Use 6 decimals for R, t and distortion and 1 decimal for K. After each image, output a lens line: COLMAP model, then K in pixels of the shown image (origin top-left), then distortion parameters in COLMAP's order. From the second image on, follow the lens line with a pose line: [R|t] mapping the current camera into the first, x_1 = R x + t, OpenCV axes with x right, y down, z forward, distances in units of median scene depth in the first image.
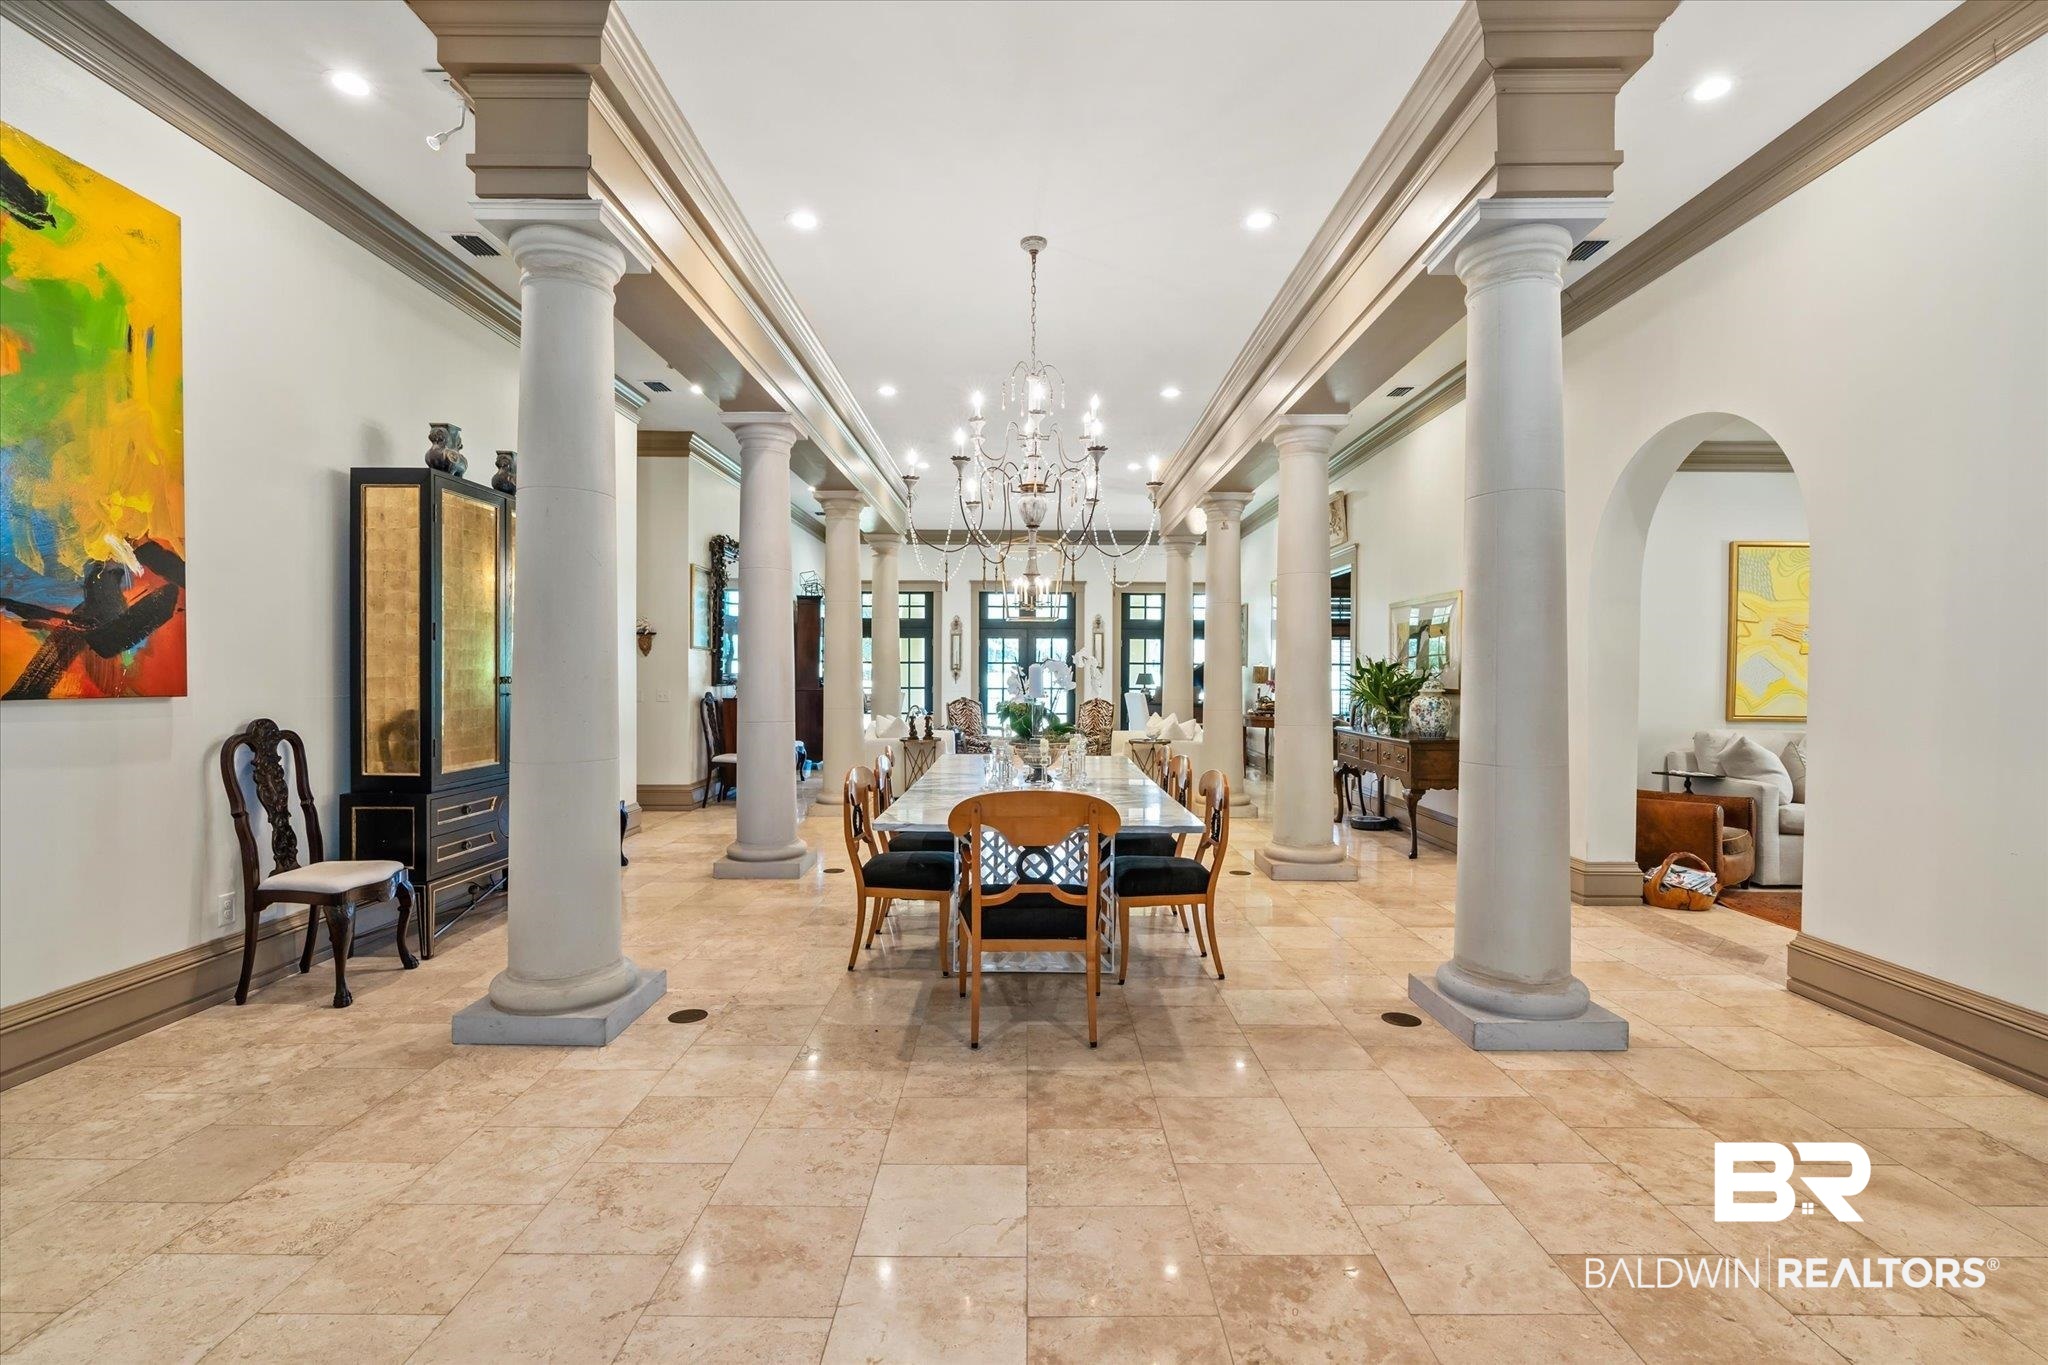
lens RADIAL K [[940.1, 0, 1033.8], [0, 940.1, 684.7], [0, 0, 1]] dist [-0.015065, 0.000945]
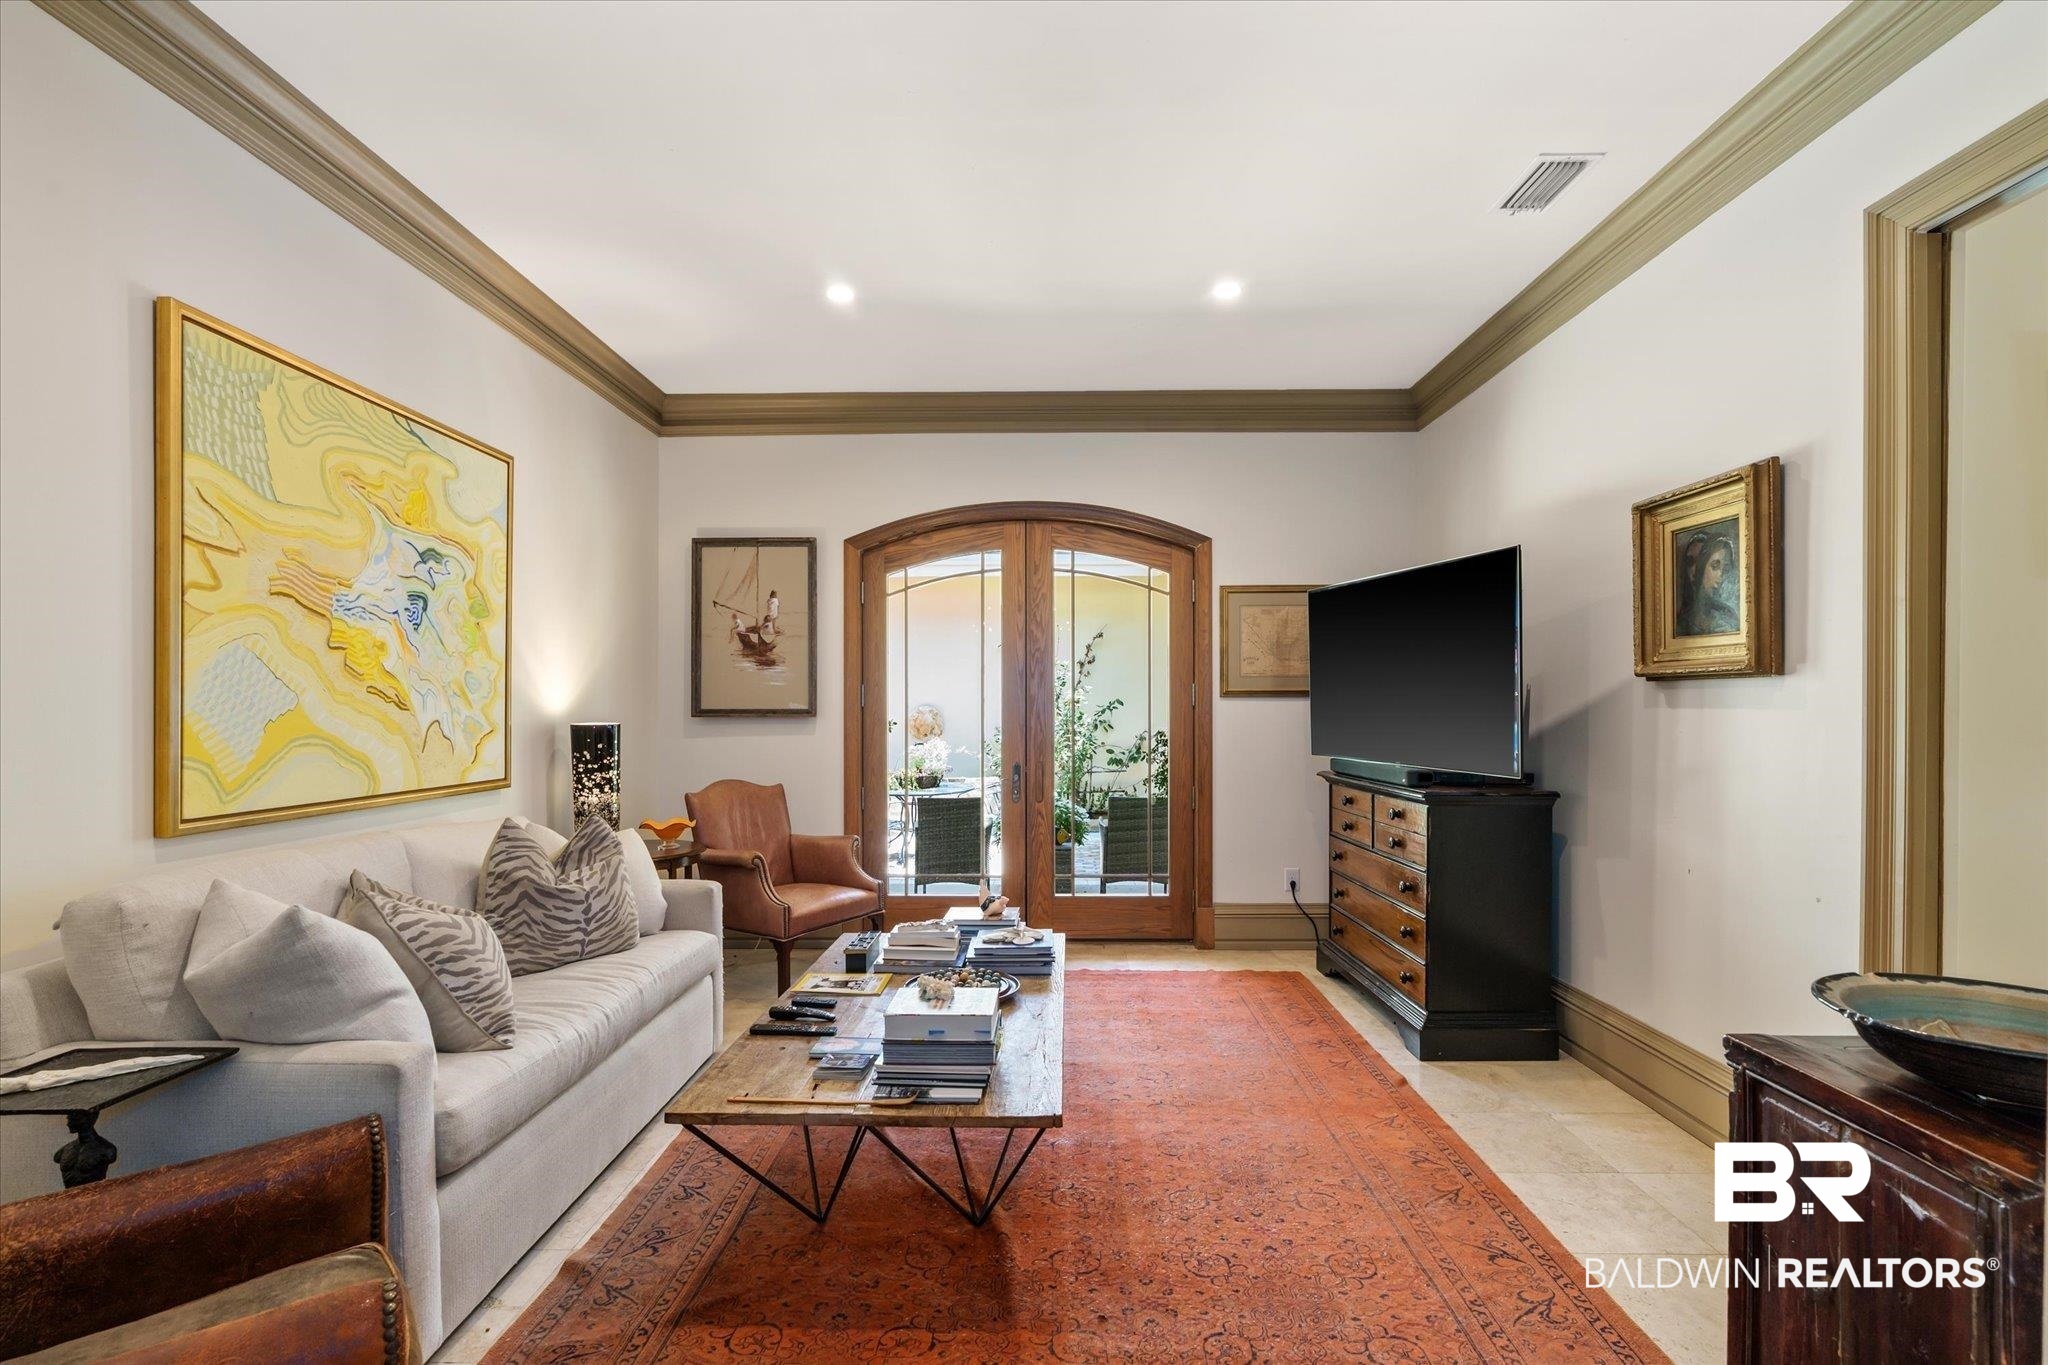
lens RADIAL K [[940.1, 0, 1040.7], [0, 940.1, 685.8], [0, 0, 1]] dist [-0.015065, 0.000945]
pose [[0.018428, -0.012704, 0.999749, 0.423613], [0.024060, 0.999635, 0.012259, -0.012472], [-0.999541, 0.023828, 0.018727, 0.685362]]
